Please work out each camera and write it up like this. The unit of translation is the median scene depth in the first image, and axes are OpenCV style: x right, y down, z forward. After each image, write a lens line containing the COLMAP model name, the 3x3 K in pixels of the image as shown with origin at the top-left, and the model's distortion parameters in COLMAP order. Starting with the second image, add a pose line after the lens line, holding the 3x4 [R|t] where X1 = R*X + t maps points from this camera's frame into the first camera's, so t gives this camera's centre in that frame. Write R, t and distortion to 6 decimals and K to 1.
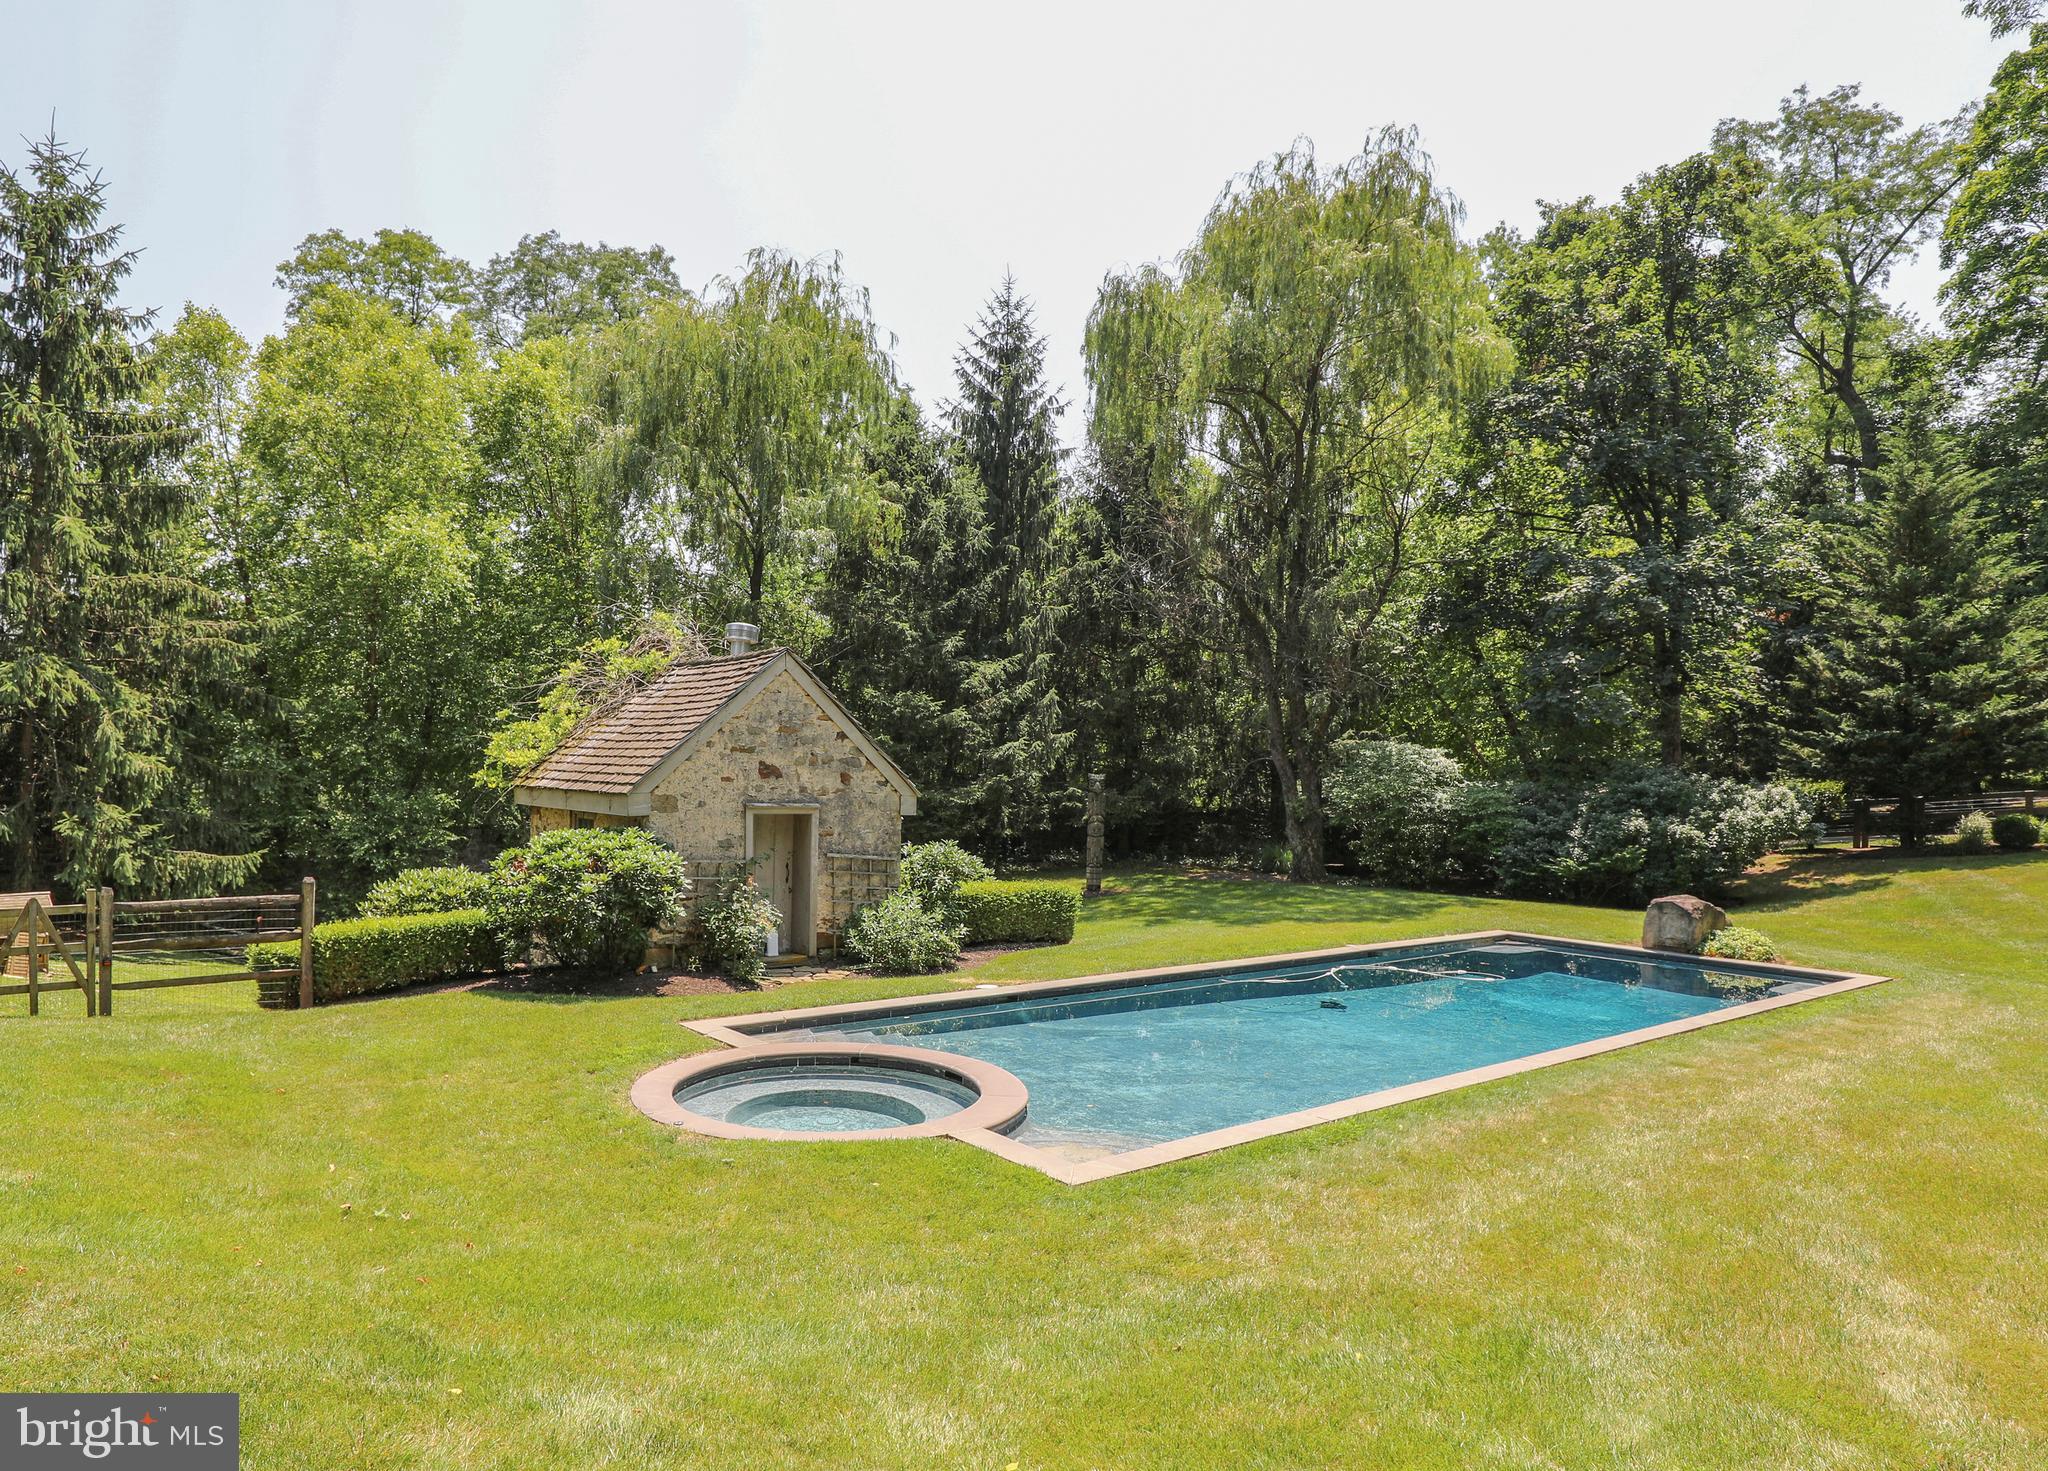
lens RADIAL K [[1294.5, 0, 1023.4], [0, 1294.5, 795.7], [0, 0, 1]] dist [-0.015279, 0.005761]
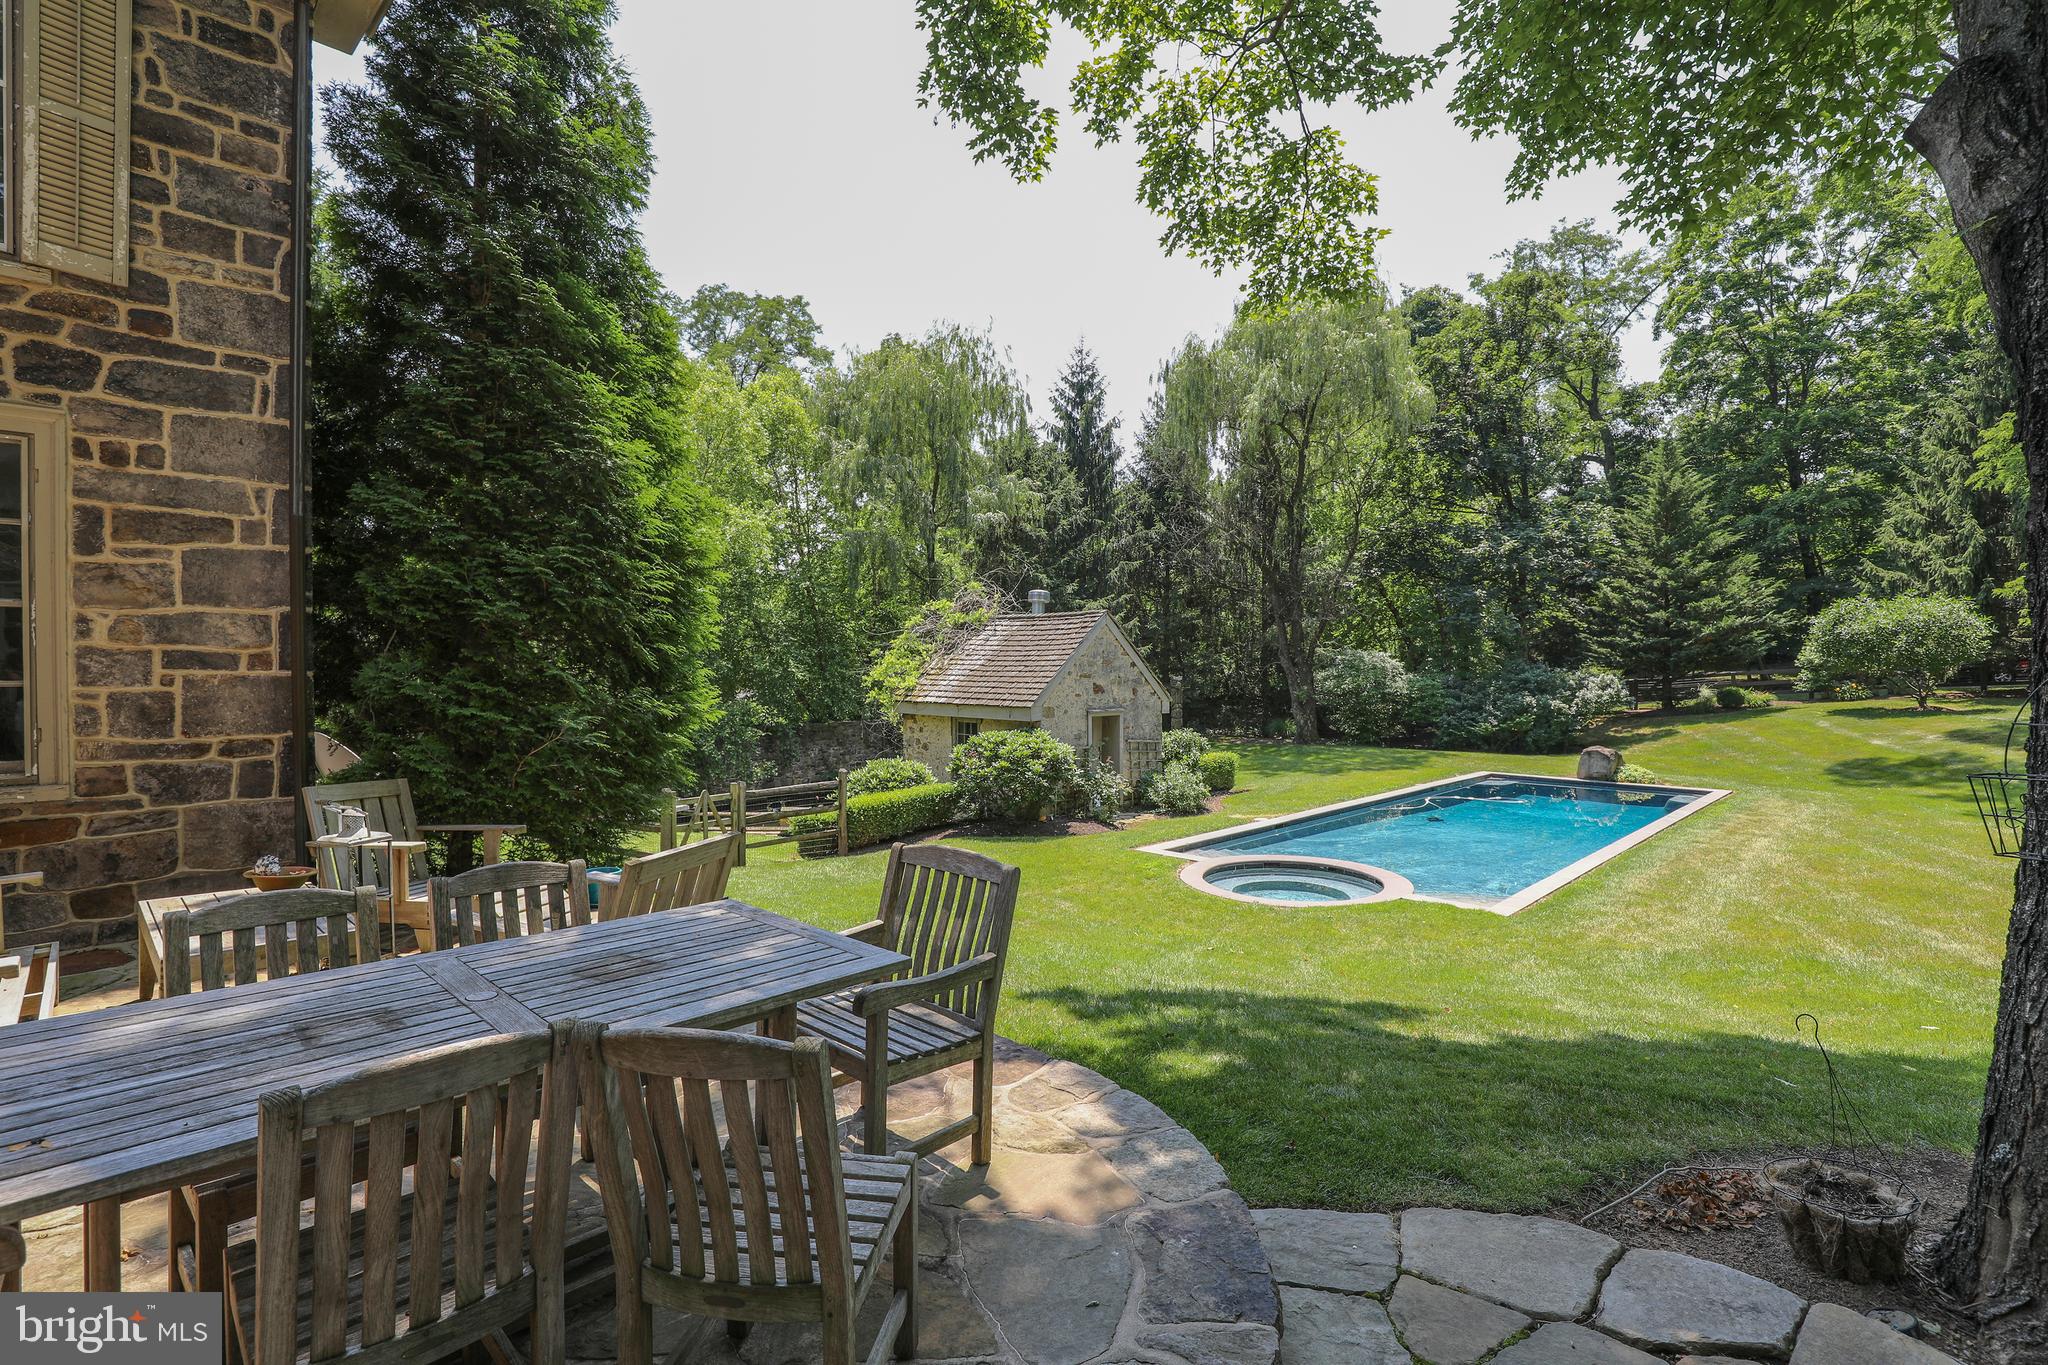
lens RADIAL K [[975.5, 0, 1059.4], [0, 975.5, 676.2], [0, 0, 1]] dist [0.003233, -0.016964]
pose [[0.988922, -0.024857, 0.146341, -0.254702], [0.024796, 0.999690, 0.002239, -0.023504], [-0.146351, 0.001414, 0.989232, -0.100733]]
